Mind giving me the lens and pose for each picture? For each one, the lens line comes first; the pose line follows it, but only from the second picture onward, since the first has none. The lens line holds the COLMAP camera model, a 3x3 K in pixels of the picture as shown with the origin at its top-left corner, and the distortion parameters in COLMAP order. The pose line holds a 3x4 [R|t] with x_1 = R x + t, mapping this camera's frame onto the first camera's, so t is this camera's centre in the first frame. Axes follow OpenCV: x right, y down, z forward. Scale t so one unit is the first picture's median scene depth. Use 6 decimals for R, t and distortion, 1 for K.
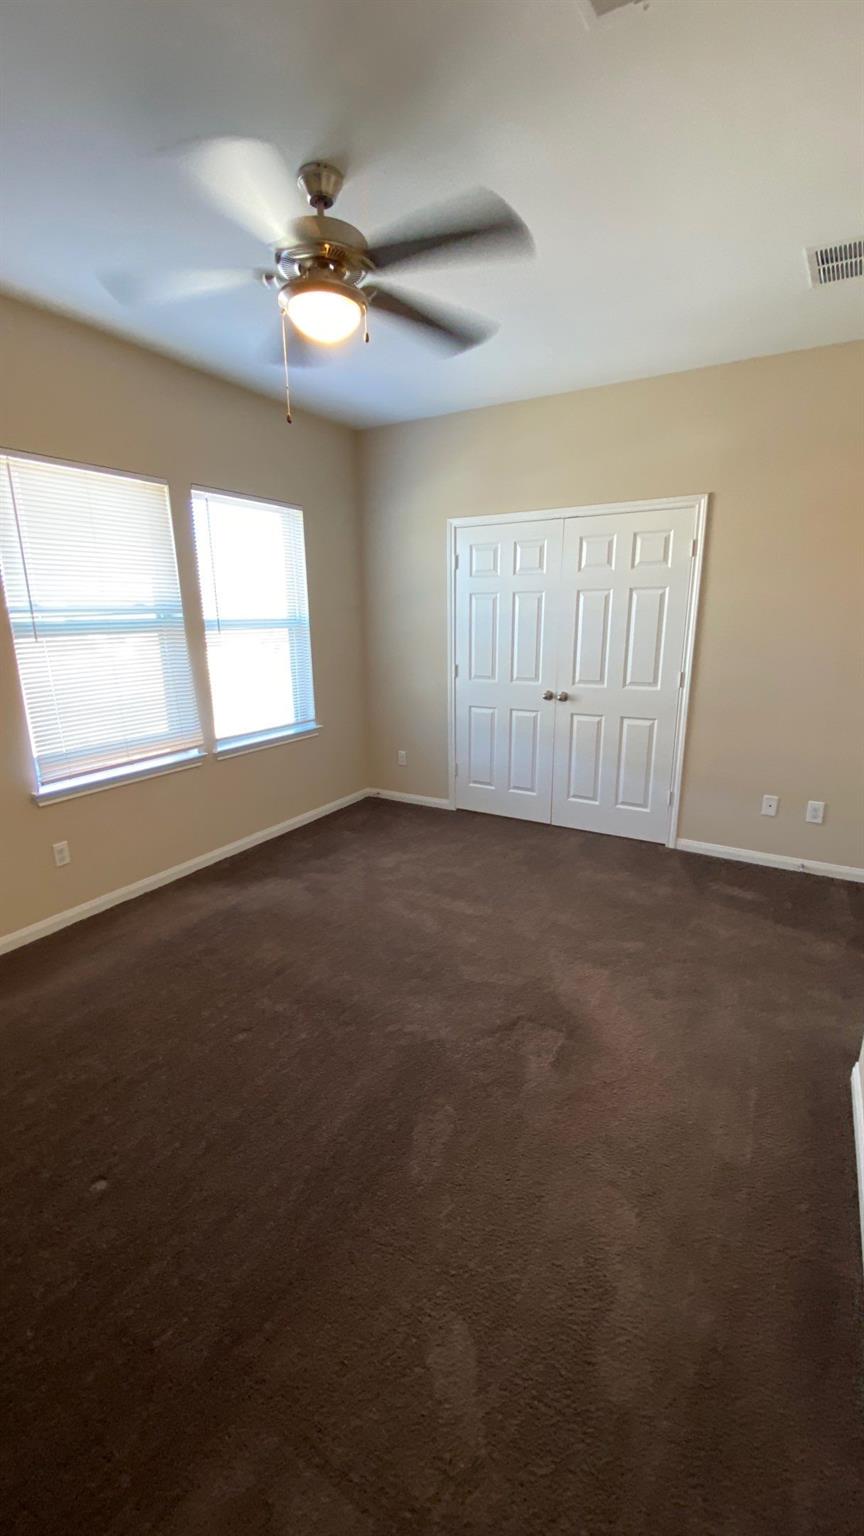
lens RADIAL K [[622.1, 0, 431.3], [0, 622.1, 767.5], [0, 0, 1]] dist [0.059606, -0.000045]
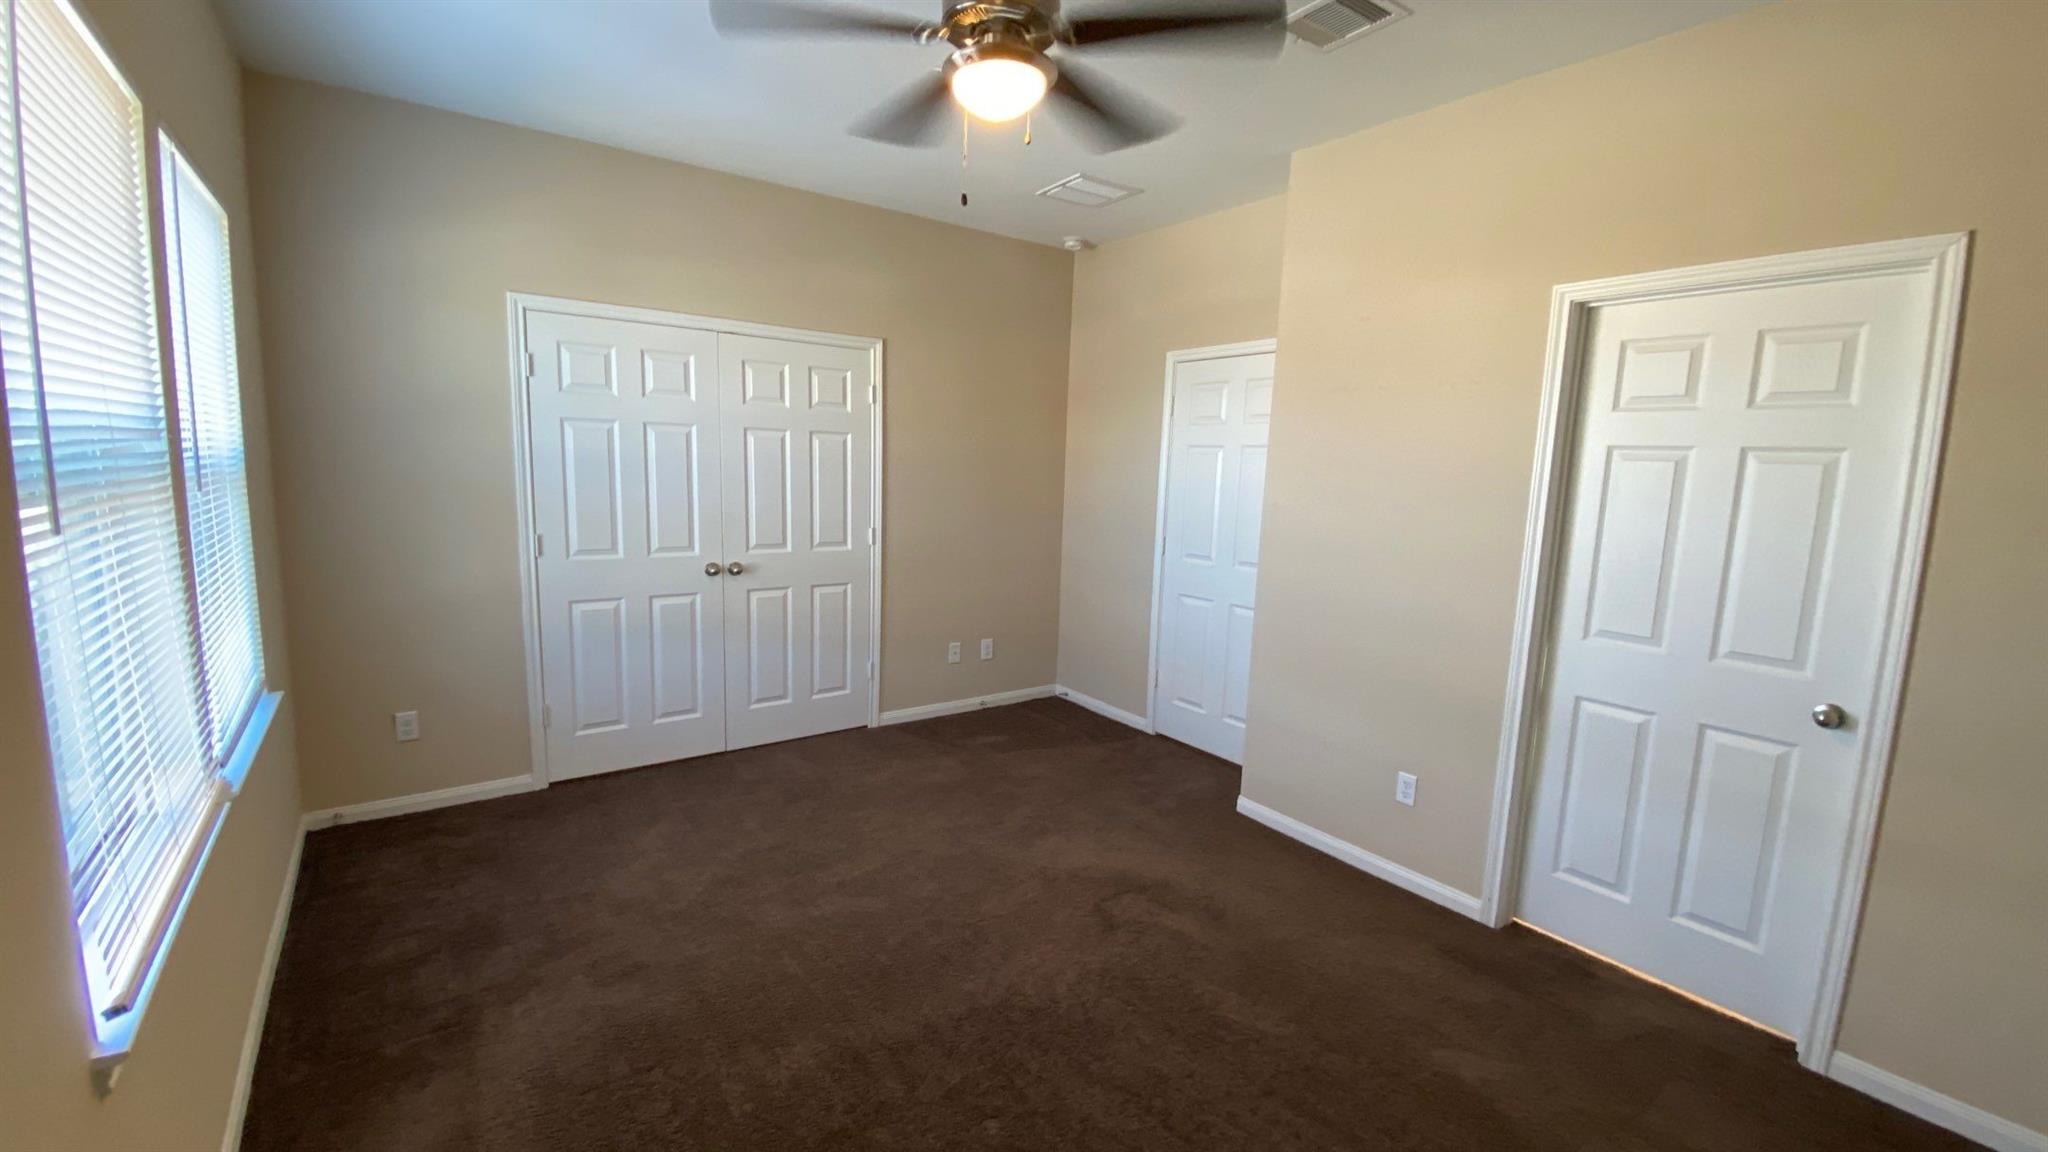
lens RADIAL K [[827.9, 0, 1023.3], [0, 827.9, 579.3], [0, 0, 1]] dist [0.020924, -0.021910]
pose [[0.385528, -0.109653, 0.916157, -0.566840], [0.191015, 0.980889, 0.037020, -0.075700], [-0.902708, 0.160727, 0.399106, 0.324205]]
